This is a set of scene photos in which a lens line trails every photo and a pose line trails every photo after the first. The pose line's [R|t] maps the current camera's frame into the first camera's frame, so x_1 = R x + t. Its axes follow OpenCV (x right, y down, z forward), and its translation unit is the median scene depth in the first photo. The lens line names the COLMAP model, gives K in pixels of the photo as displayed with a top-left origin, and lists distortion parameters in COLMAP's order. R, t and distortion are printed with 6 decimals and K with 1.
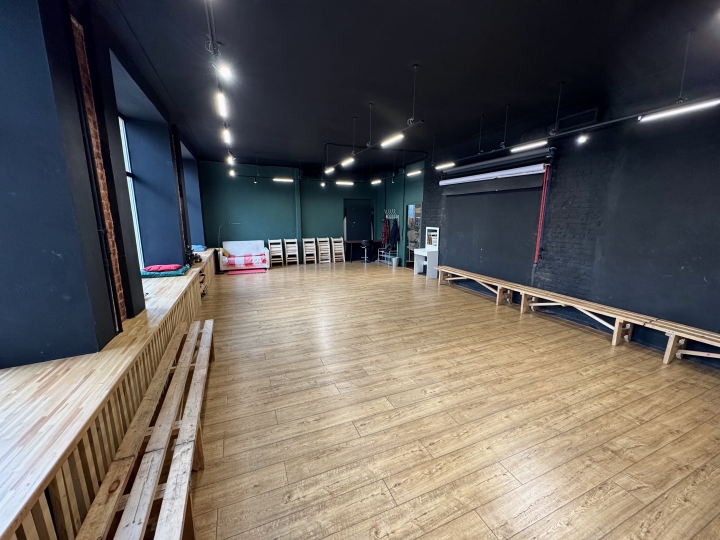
lens RADIAL K [[285.5, 0, 360.0], [0, 285.5, 270.0], [0, 0, 1]] dist [-0.001905, -0.000043]
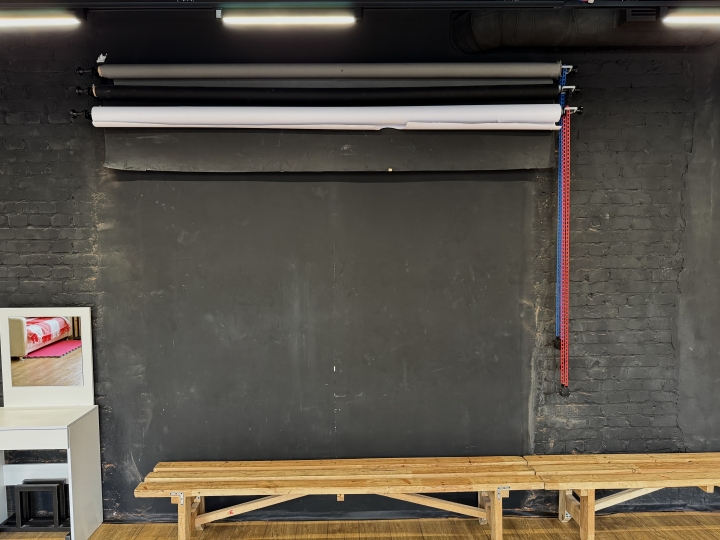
lens RADIAL K [[500.9, 0, 358.1], [0, 500.9, 270.7], [0, 0, 1]] dist [0.123961, -0.185842]
pose [[0.369495, -0.070820, 0.926530, -0.020640], [0.186085, 0.982533, 0.000891, -0.117324], [-0.910410, 0.172084, 0.376220, 0.546811]]
